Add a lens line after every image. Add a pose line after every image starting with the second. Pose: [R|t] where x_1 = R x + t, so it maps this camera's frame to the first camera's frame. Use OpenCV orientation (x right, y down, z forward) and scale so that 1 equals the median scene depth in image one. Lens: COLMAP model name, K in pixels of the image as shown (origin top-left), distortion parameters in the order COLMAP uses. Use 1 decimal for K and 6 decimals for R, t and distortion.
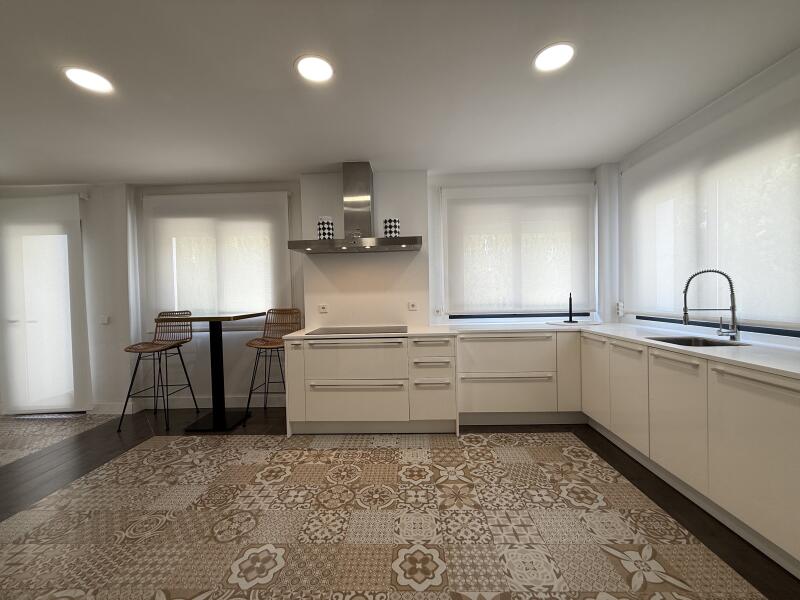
lens RADIAL K [[318.1, 0, 398.7], [0, 318.1, 298.6], [0, 0, 1]] dist [0.001830, 0.000170]
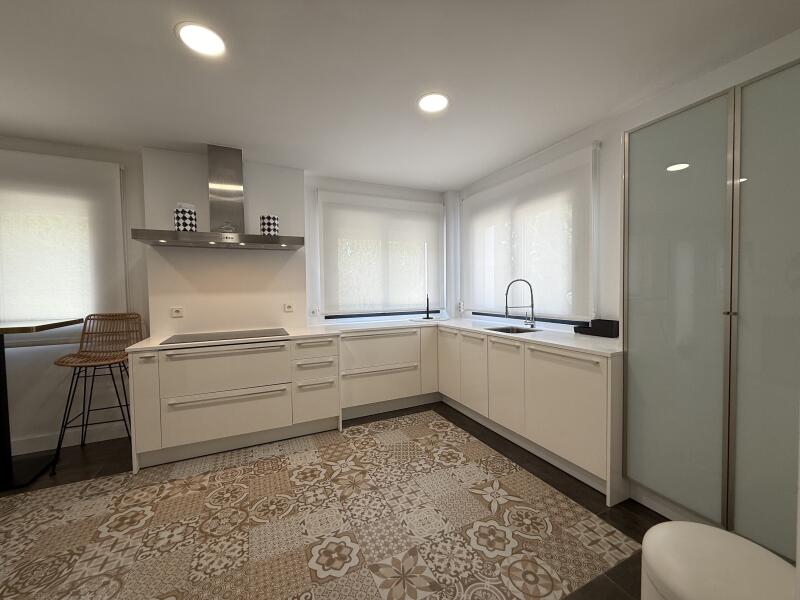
lens RADIAL K [[318.1, 0, 397.1], [0, 318.1, 299.4], [0, 0, 1]] dist [0.001830, 0.000170]
pose [[0.892686, -0.005464, 0.450645, -0.132015], [0.002764, 0.999974, 0.006649, -0.008419], [-0.450670, -0.004690, 0.892678, -0.017564]]
